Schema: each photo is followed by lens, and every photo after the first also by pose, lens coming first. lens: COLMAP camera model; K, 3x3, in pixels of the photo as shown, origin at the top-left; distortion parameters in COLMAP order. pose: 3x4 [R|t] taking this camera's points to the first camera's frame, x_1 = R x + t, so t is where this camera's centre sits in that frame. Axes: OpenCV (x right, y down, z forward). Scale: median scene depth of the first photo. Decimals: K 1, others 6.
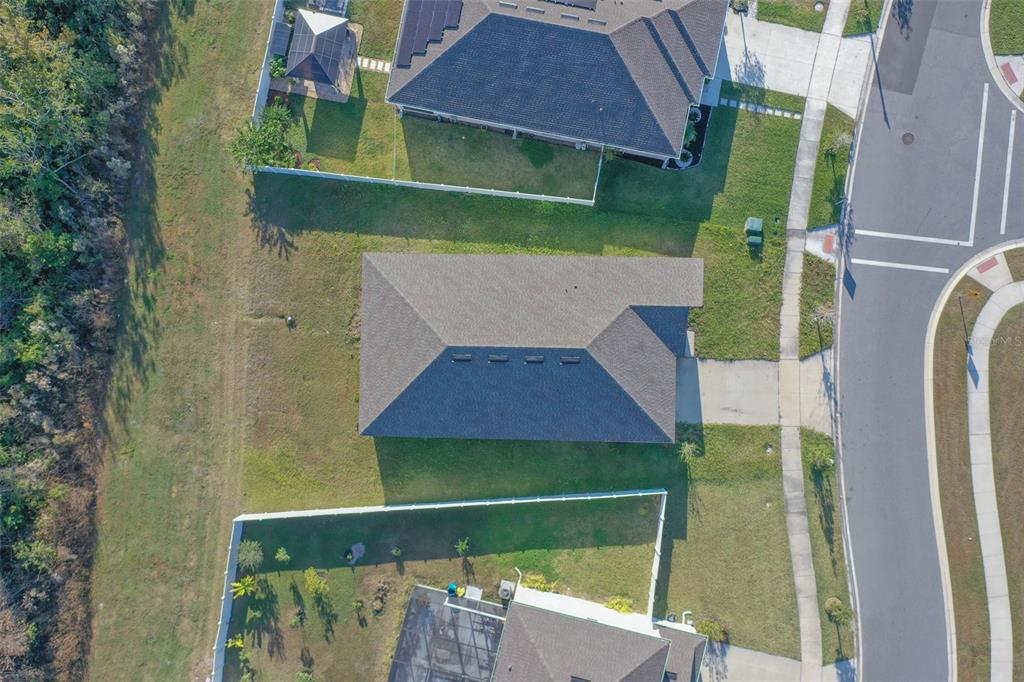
lens RADIAL K [[807.1, 0, 512.0], [0, 807.1, 341.0], [0, 0, 1]] dist [0.001027, 0.002476]
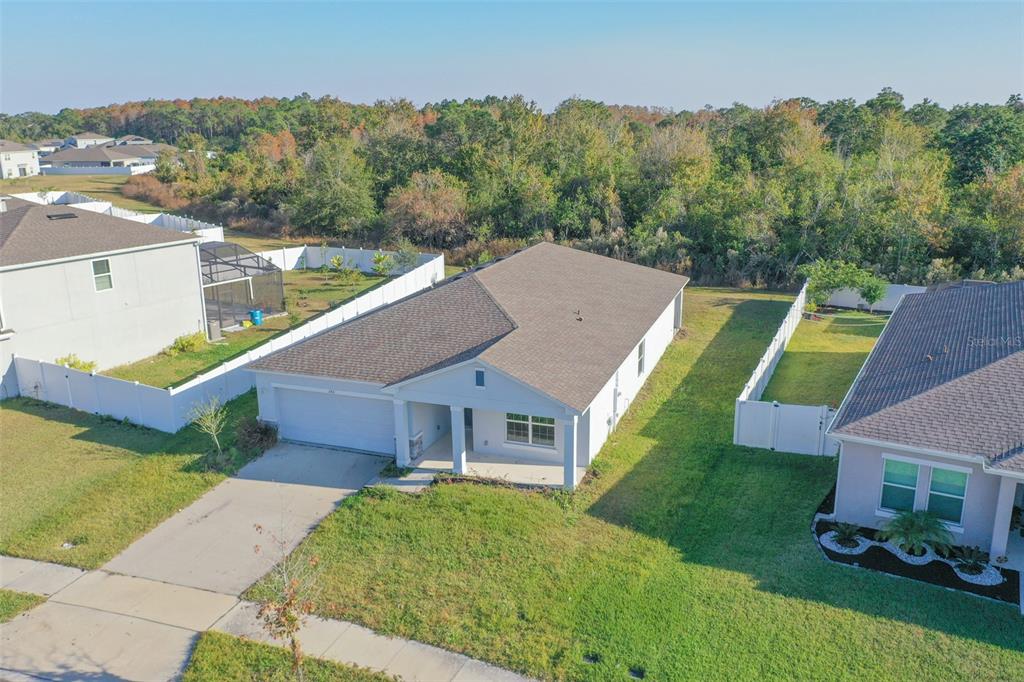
lens RADIAL K [[807.1, 0, 512.0], [0, 807.1, 341.0], [0, 0, 1]] dist [0.001027, 0.002476]
pose [[-0.324453, 0.282243, -0.902812, 0.577305], [-0.945177, -0.059380, 0.321114, -0.195372], [0.037023, 0.957503, 0.286036, 0.795310]]
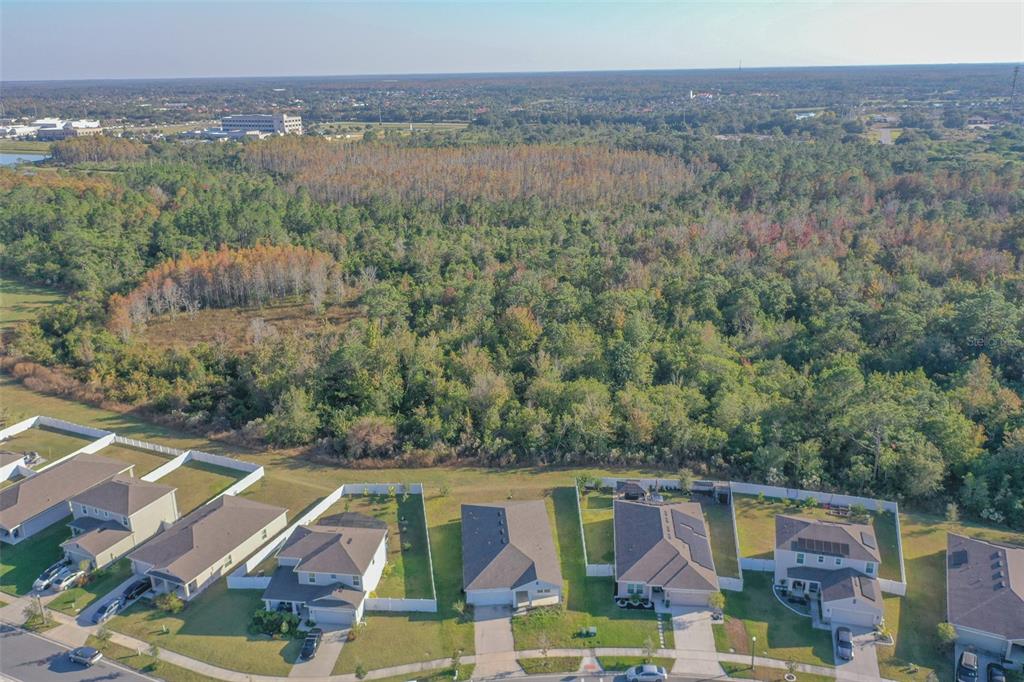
lens RADIAL K [[807.1, 0, 512.0], [0, 807.1, 341.0], [0, 0, 1]] dist [0.001027, 0.002476]
pose [[0.098930, 0.343870, -0.933791, 1.656502], [-0.994617, 0.063233, -0.082088, 0.126136], [0.030819, 0.936886, 0.348274, -0.173805]]
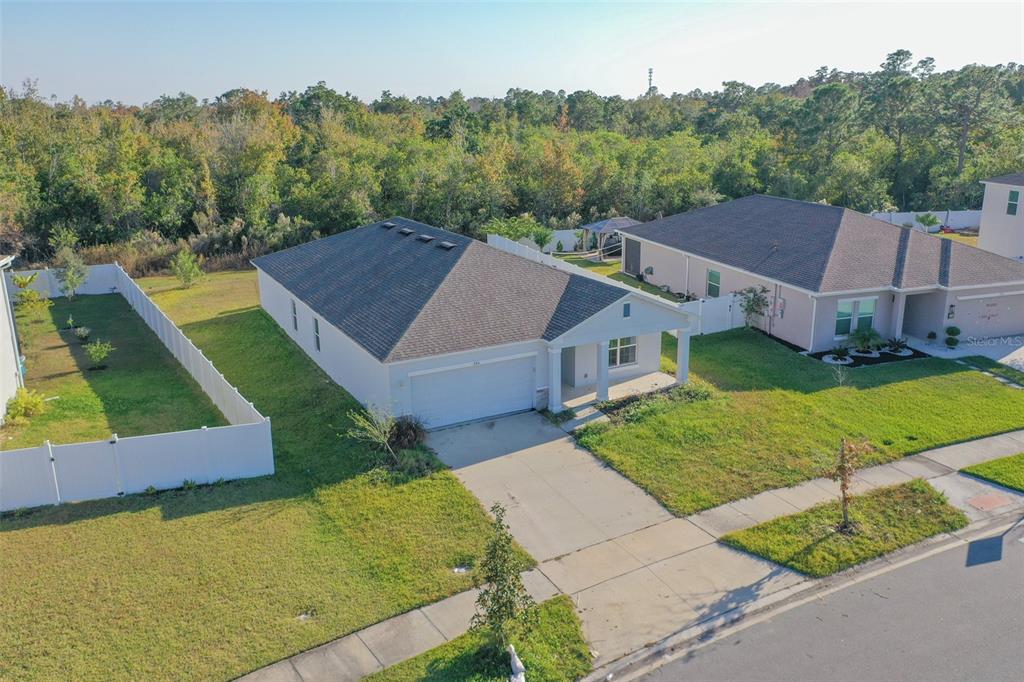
lens RADIAL K [[807.1, 0, 512.0], [0, 807.1, 341.0], [0, 0, 1]] dist [0.001027, 0.002476]
pose [[0.489285, 0.264934, -0.830909, 0.589204], [-0.872059, 0.160232, -0.462427, 0.261062], [0.010625, 0.950861, 0.309437, 0.797987]]
